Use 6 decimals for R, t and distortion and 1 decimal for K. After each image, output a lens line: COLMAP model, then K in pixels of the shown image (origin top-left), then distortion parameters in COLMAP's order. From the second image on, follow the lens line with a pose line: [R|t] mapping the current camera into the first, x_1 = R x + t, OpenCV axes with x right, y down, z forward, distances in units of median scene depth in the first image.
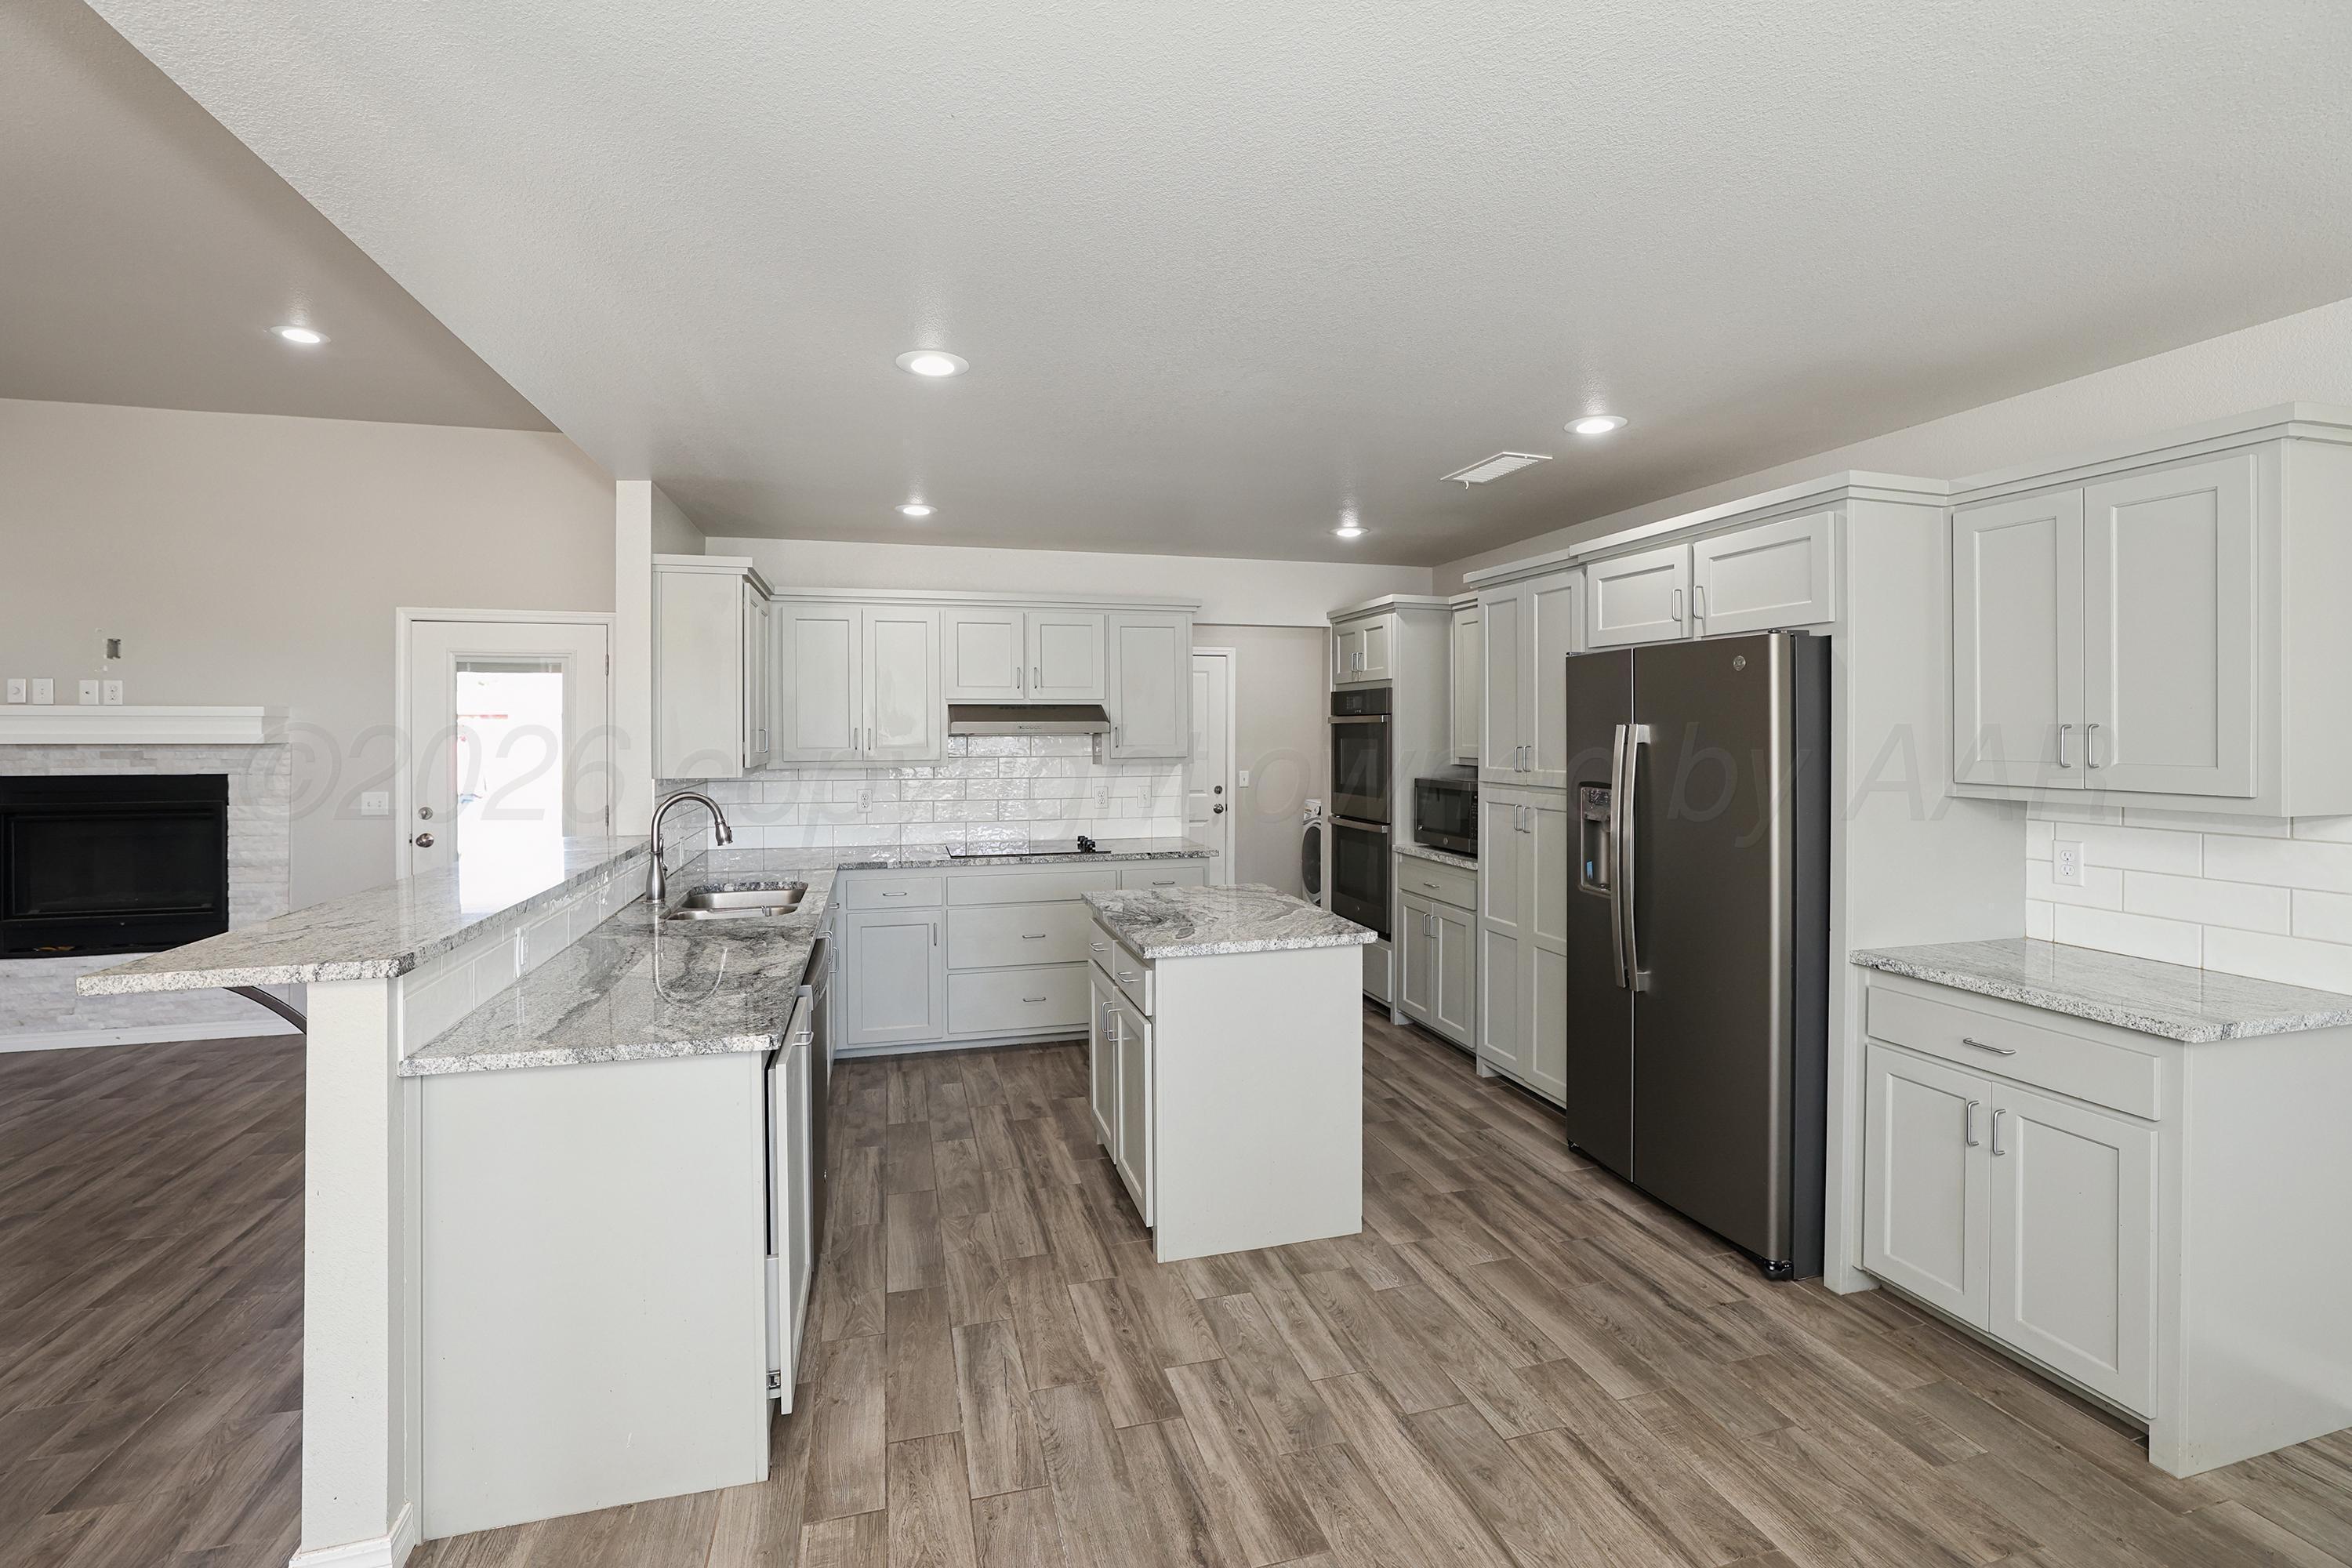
lens RADIAL K [[1028.2, 0, 1156.2], [0, 1028.2, 735.0], [0, 0, 1]] dist [-0.046387, 0.018300]
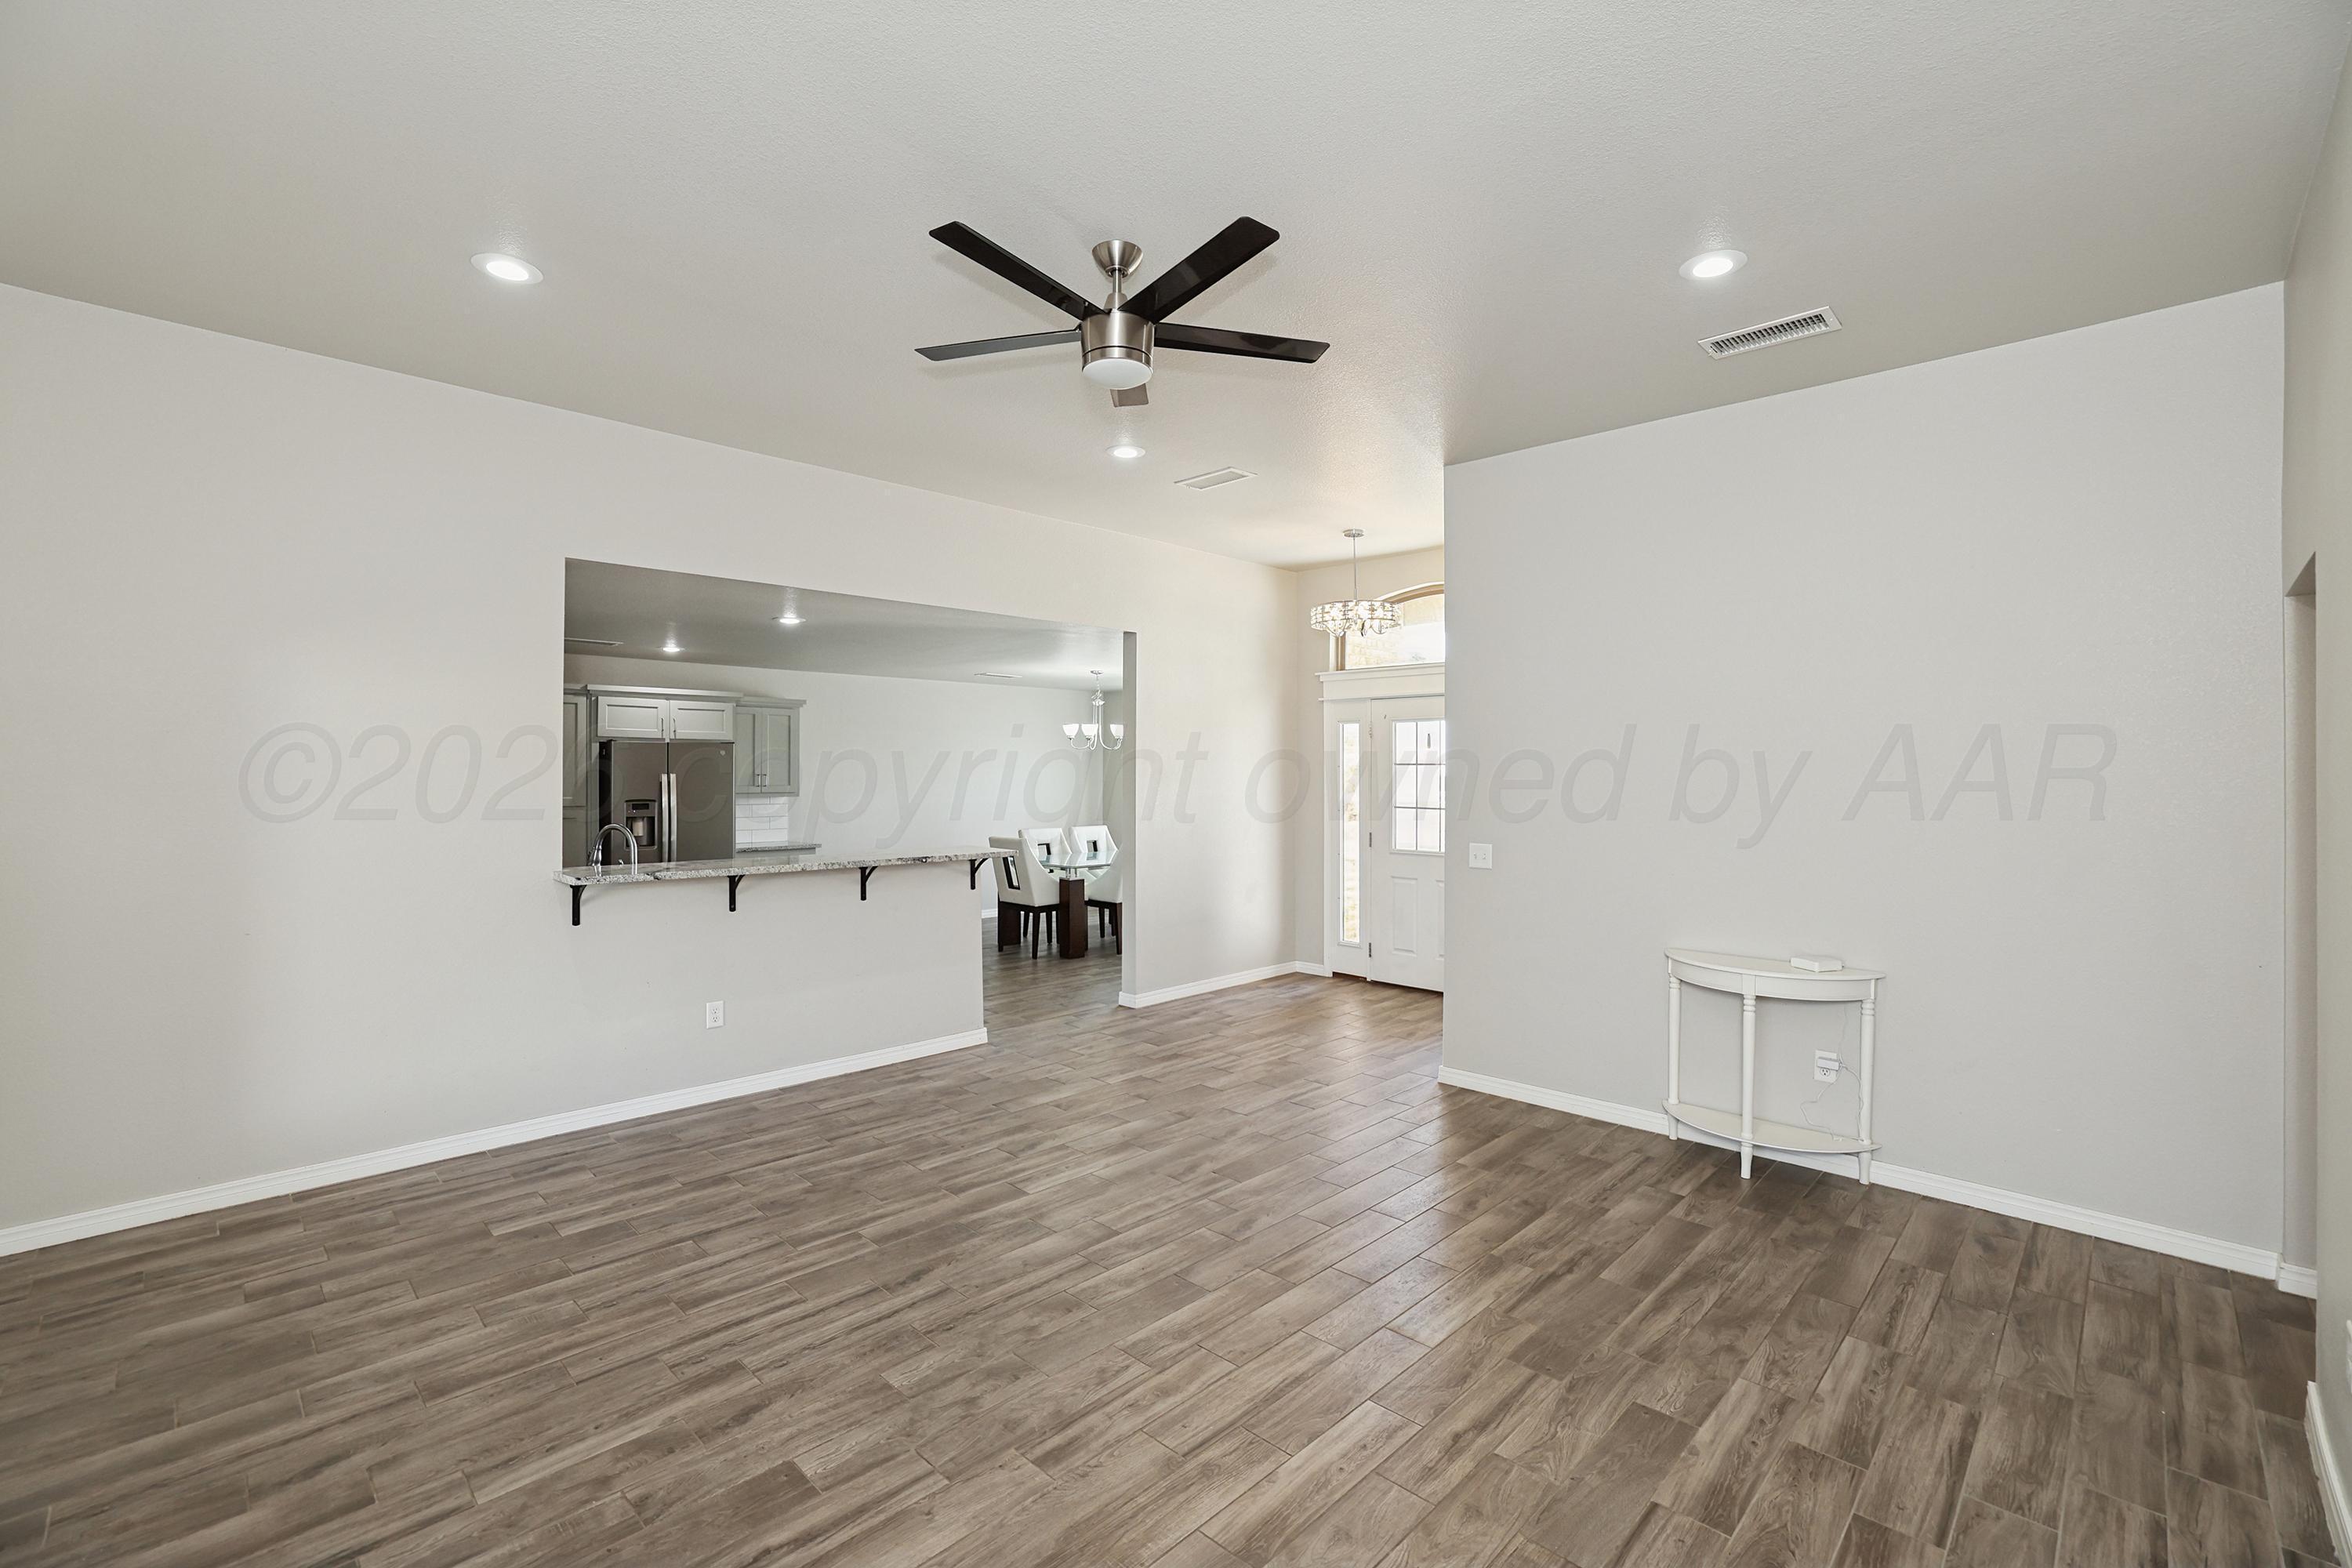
lens RADIAL K [[1028.2, 0, 1156.2], [0, 1028.2, 735.0], [0, 0, 1]] dist [-0.046387, 0.018300]
pose [[-0.490693, 0.033647, 0.870683, -1.465756], [0.005832, 0.999359, -0.035333, -0.005914], [-0.871313, -0.012260, -0.490574, 0.776315]]
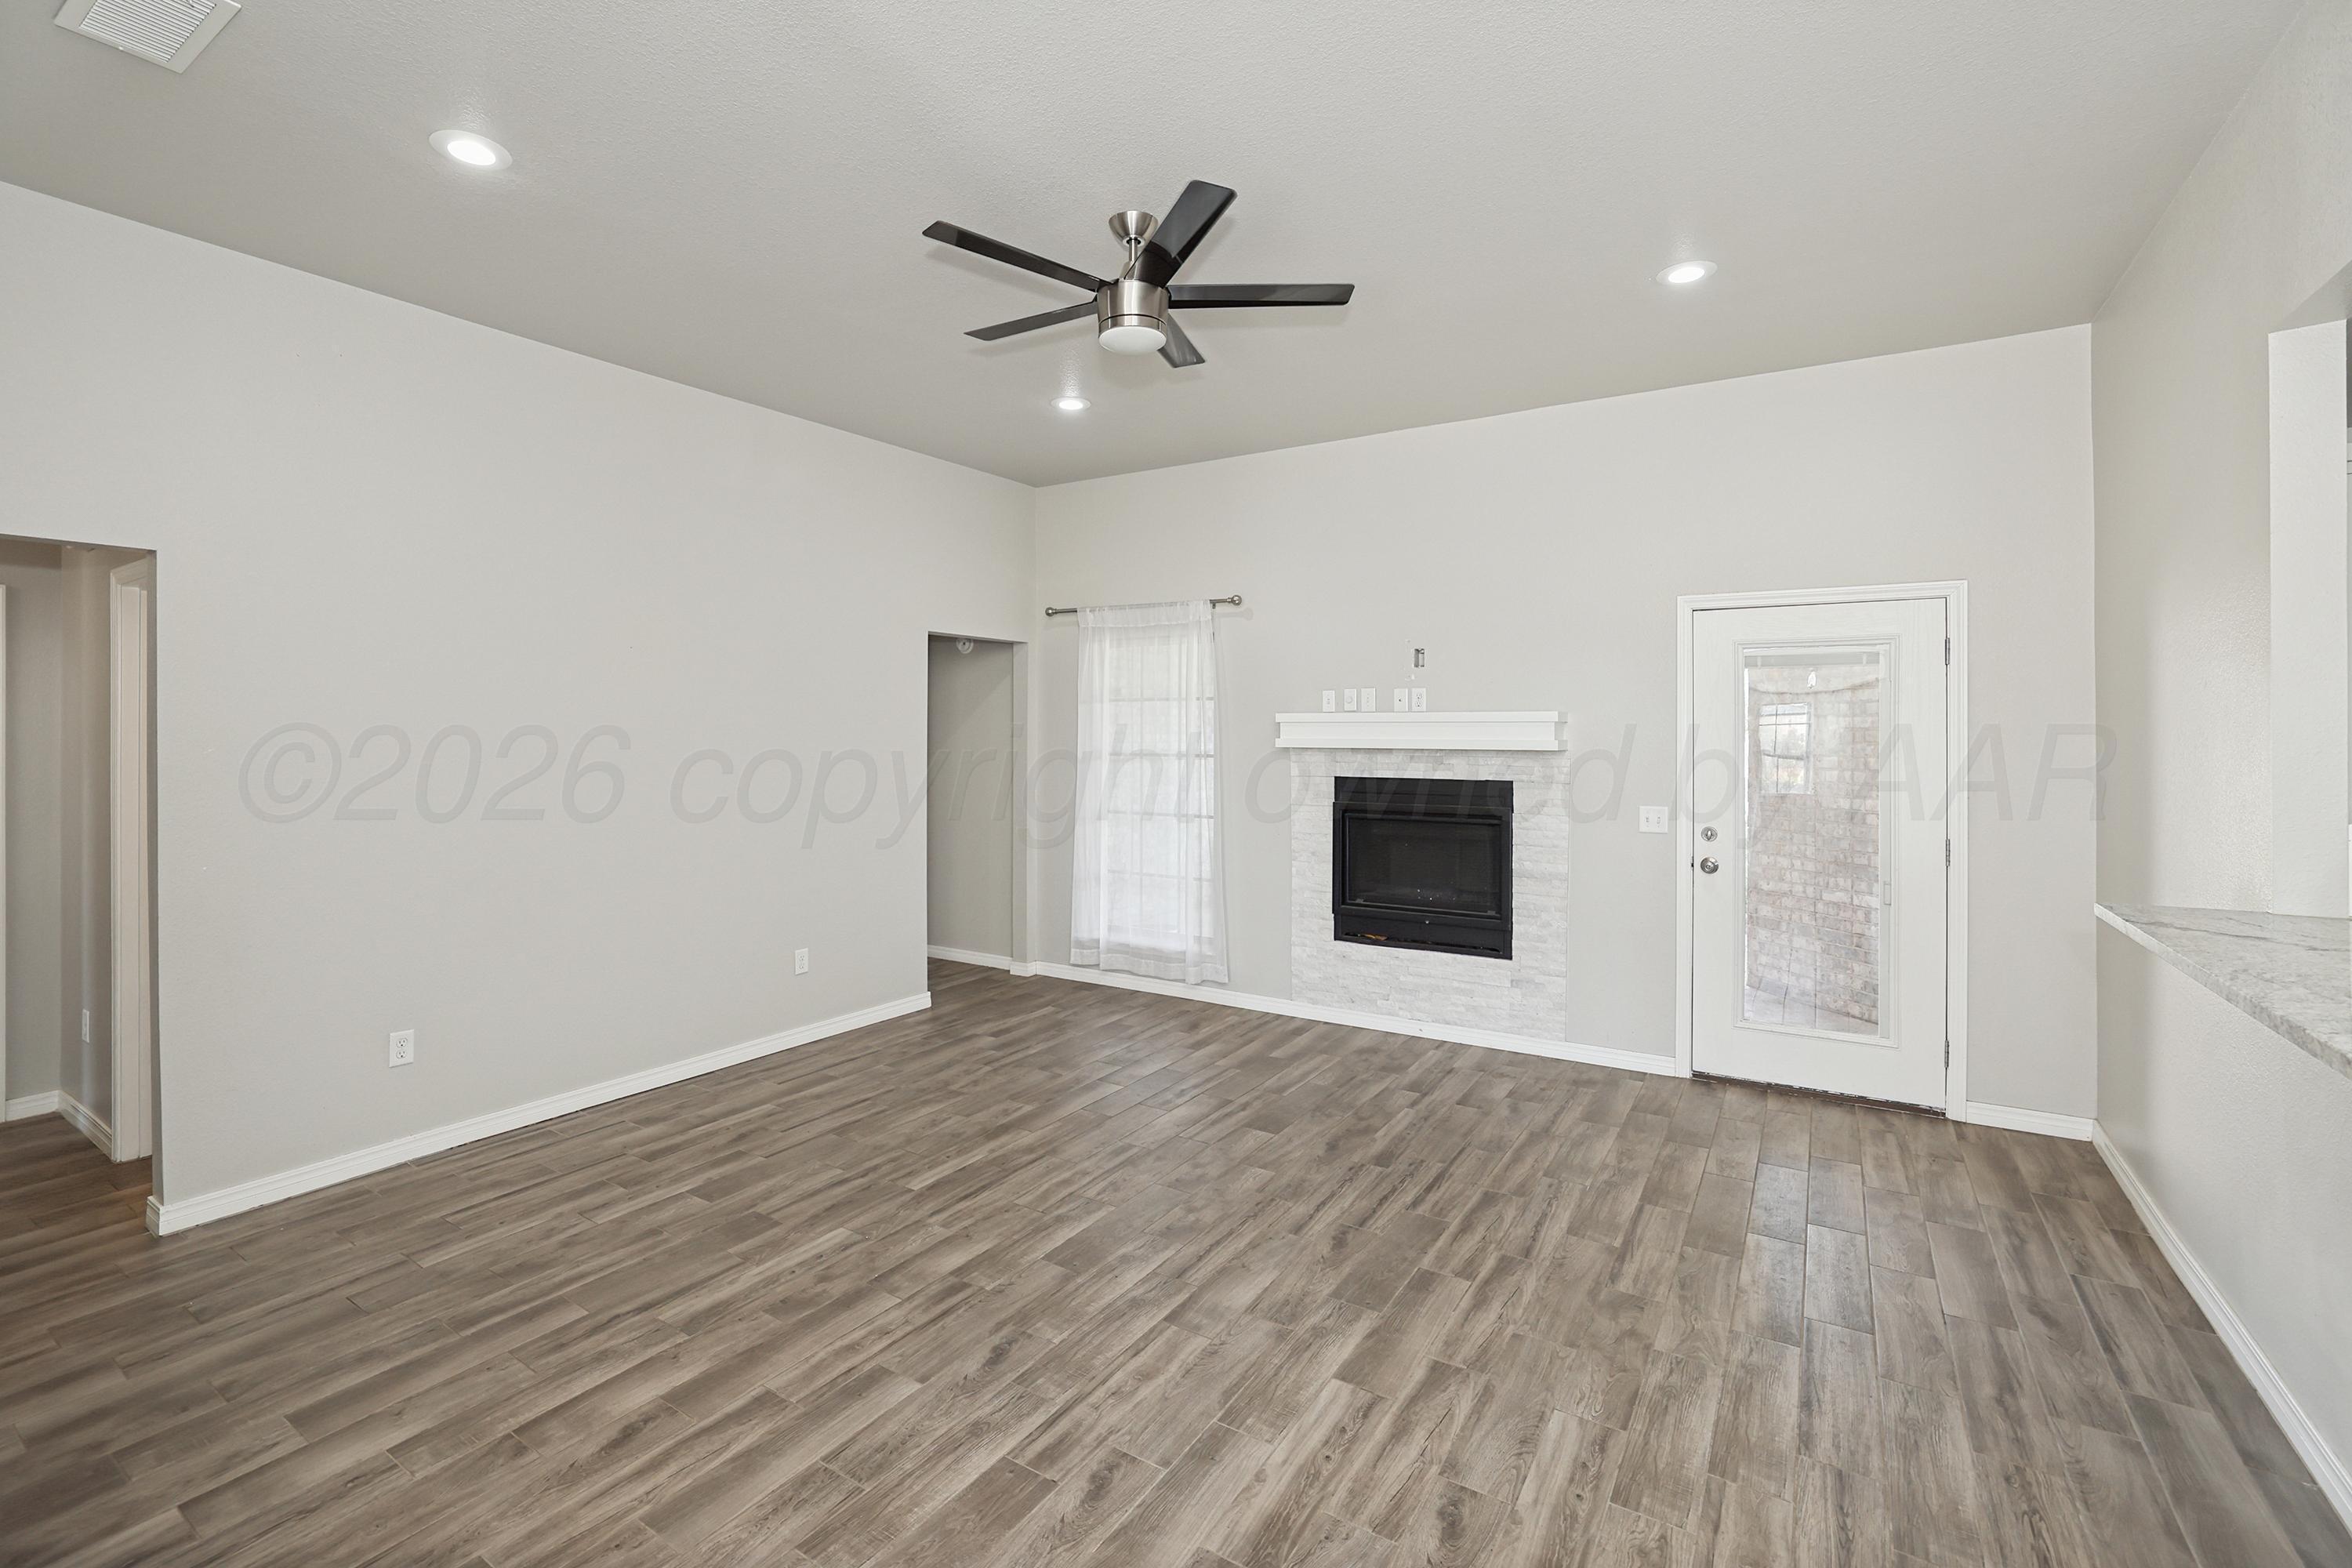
lens RADIAL K [[1030.0, 0, 1166.0], [0, 1030.0, 734.2], [0, 0, 1]] dist [-0.047724, 0.018226]
pose [[0.670879, 0.002472, -0.741563, -0.423469], [-0.007941, 0.999961, -0.003850, -0.000118], [0.741524, 0.008472, 0.670873, 0.080575]]
